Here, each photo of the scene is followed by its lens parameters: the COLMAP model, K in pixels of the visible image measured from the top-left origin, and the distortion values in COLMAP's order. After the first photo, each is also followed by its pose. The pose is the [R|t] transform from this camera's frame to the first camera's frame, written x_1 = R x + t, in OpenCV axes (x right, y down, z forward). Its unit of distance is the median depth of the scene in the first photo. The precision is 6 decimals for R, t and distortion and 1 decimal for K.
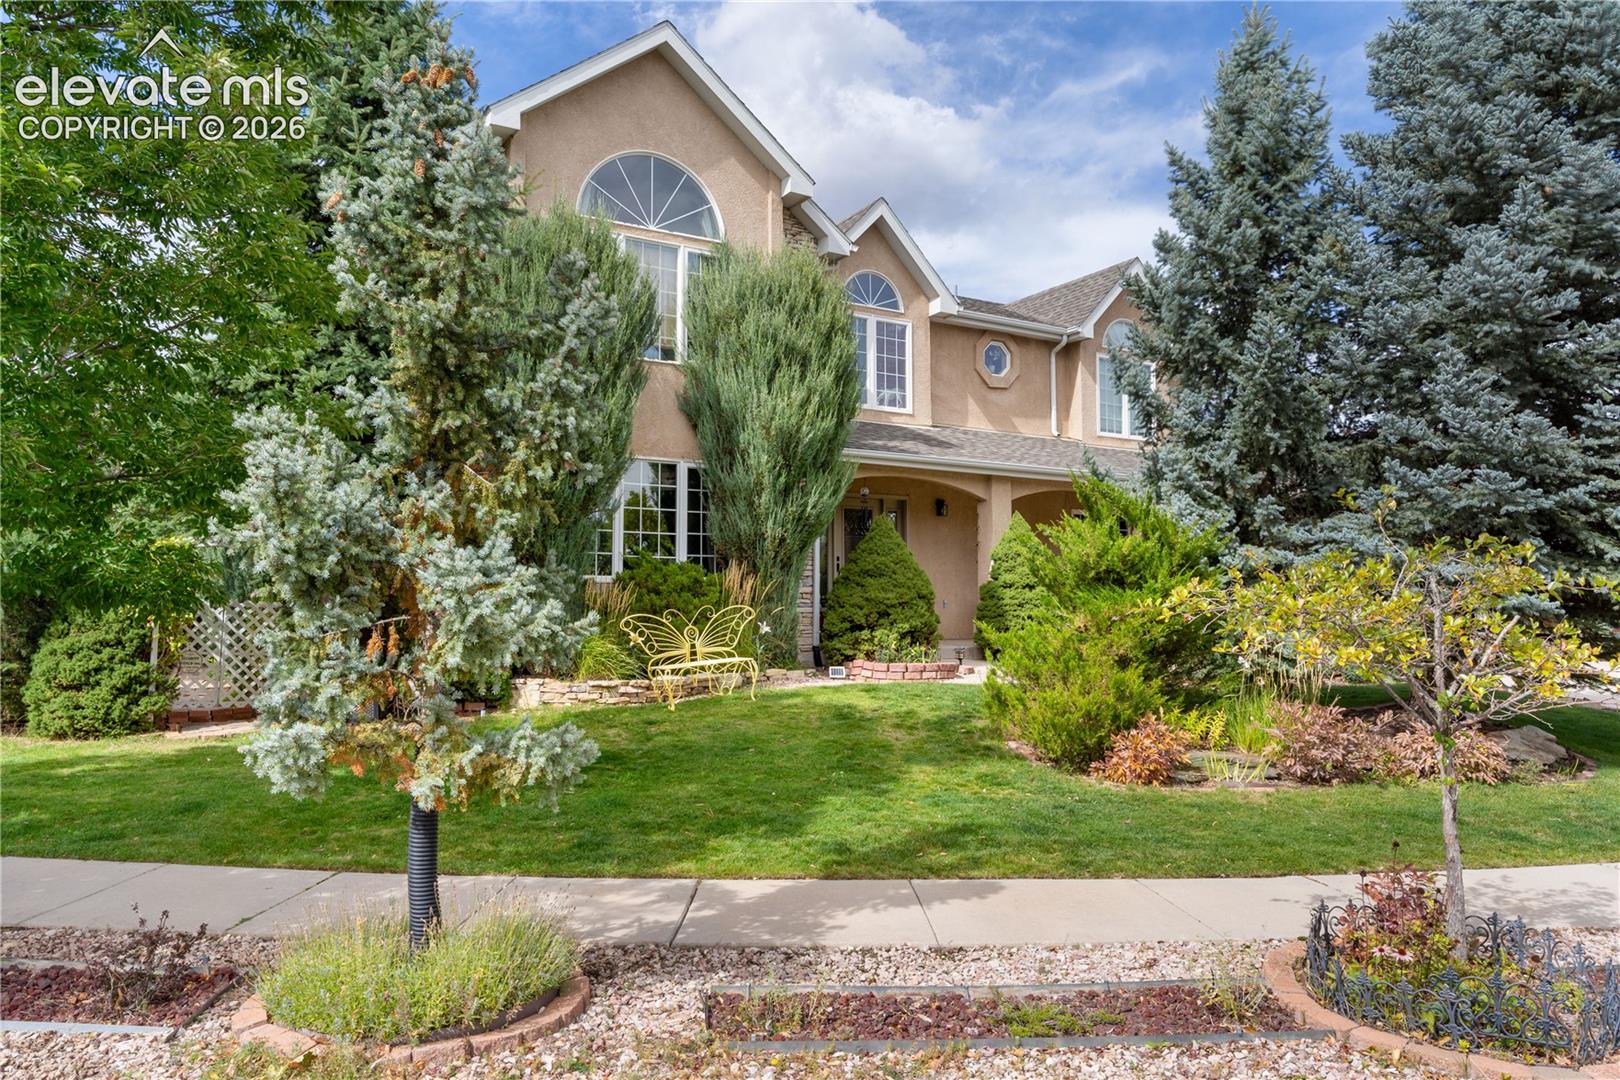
lens RADIAL K [[1250.0, 0, 810.0], [0, 1250.0, 540.0], [0, 0, 1]] dist [-0.000548, -0.000096]
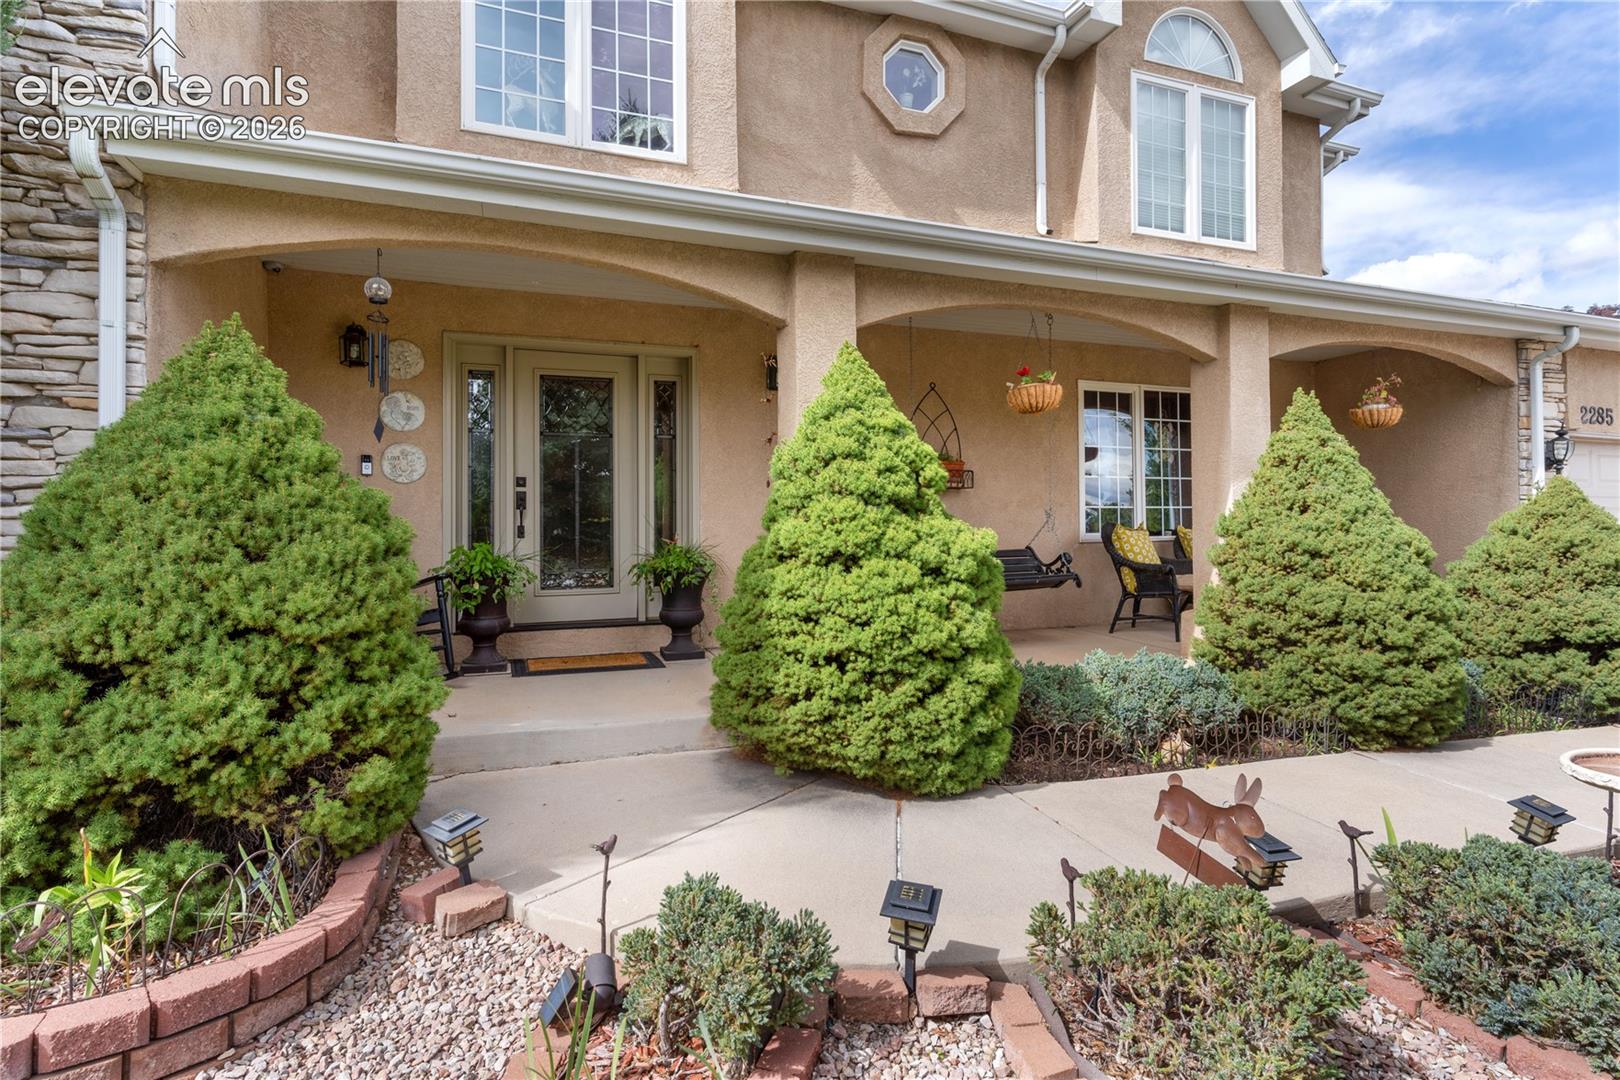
lens RADIAL K [[823.0, 0, 810.0], [0, 823.0, 540.0], [0, 0, 1]] dist [0.001351, 0.000157]
pose [[0.980537, -0.006244, -0.196237, 0.184294], [0.024534, 0.995557, 0.090911, 0.011197], [0.194798, -0.093956, 0.976333, 0.695048]]
